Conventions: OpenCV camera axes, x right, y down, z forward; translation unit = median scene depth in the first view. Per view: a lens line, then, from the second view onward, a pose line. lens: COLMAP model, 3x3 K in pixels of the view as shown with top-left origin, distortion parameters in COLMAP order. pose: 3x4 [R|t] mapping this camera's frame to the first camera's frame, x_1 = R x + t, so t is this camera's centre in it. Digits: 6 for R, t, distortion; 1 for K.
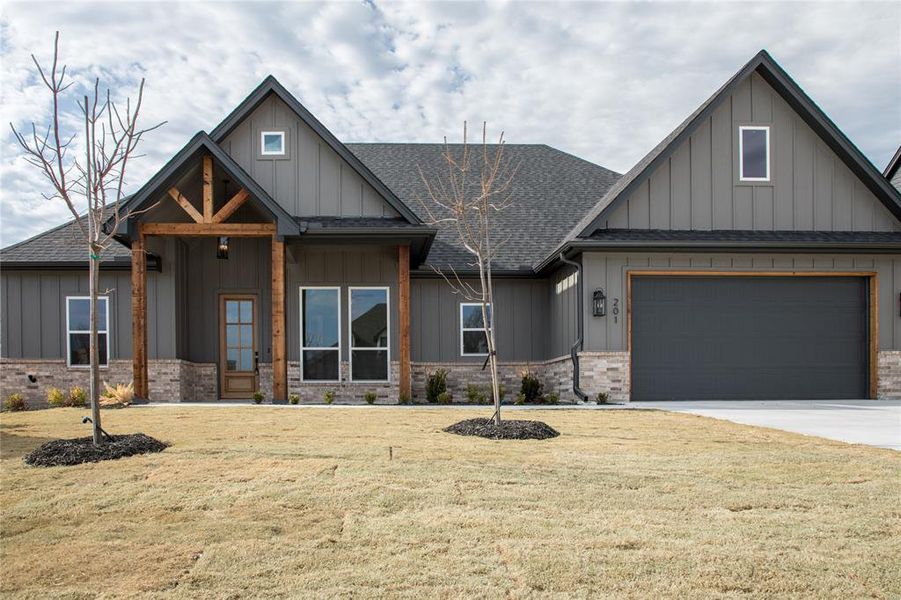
lens RADIAL K [[651.5, 0, 374.2], [0, 651.5, 384.1], [0, 0, 1]] dist [0.000963, 0.000524]
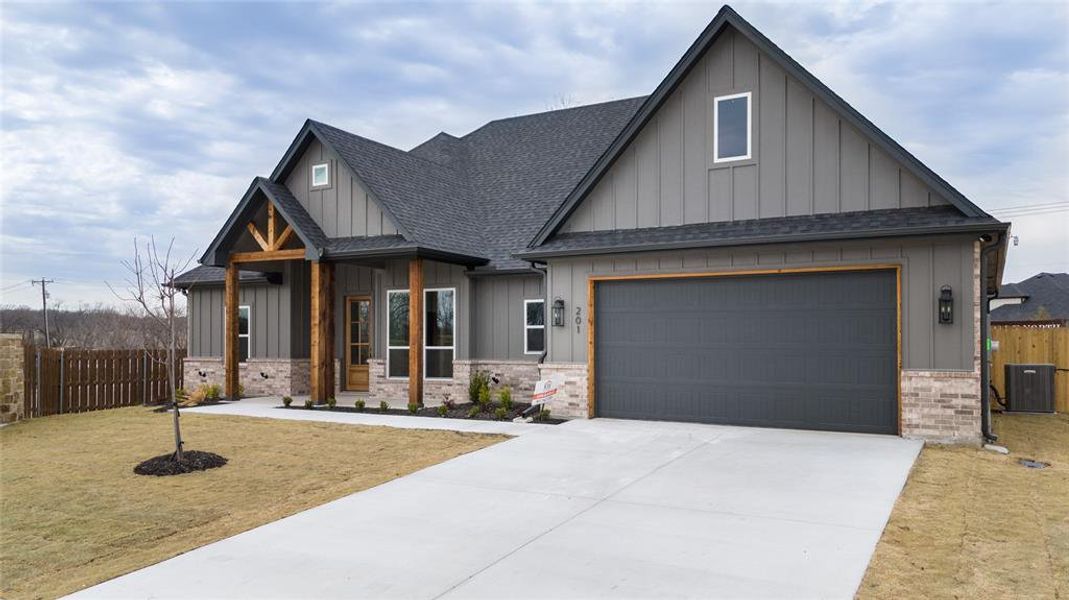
lens RADIAL K [[747.4, 0, 534.5], [0, 747.4, 300.0], [0, 0, 1]] dist [0.141391, -0.001970]
pose [[0.867311, -0.025403, -0.497118, 0.840921], [0.013270, 0.999522, -0.027923, -0.110408], [0.497590, 0.017621, 0.867234, 0.036641]]
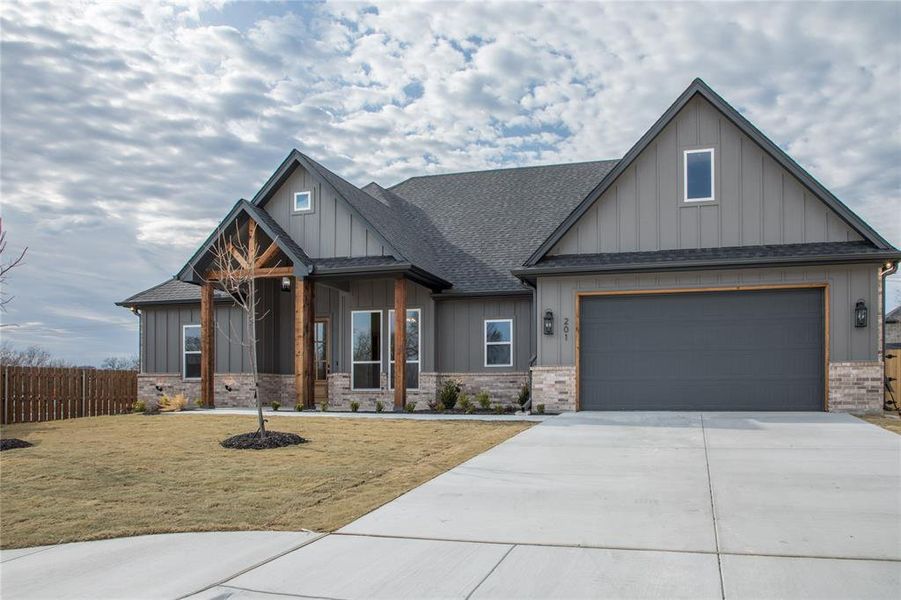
lens RADIAL K [[623.1, 0, 510.7], [0, 623.1, 360.4], [0, 0, 1]] dist [-0.046818, 0.147815]
pose [[0.963547, -0.011972, -0.267272, 0.554672], [0.006781, 0.999770, -0.020335, -0.037904], [0.267454, 0.017781, 0.963407, -0.036996]]
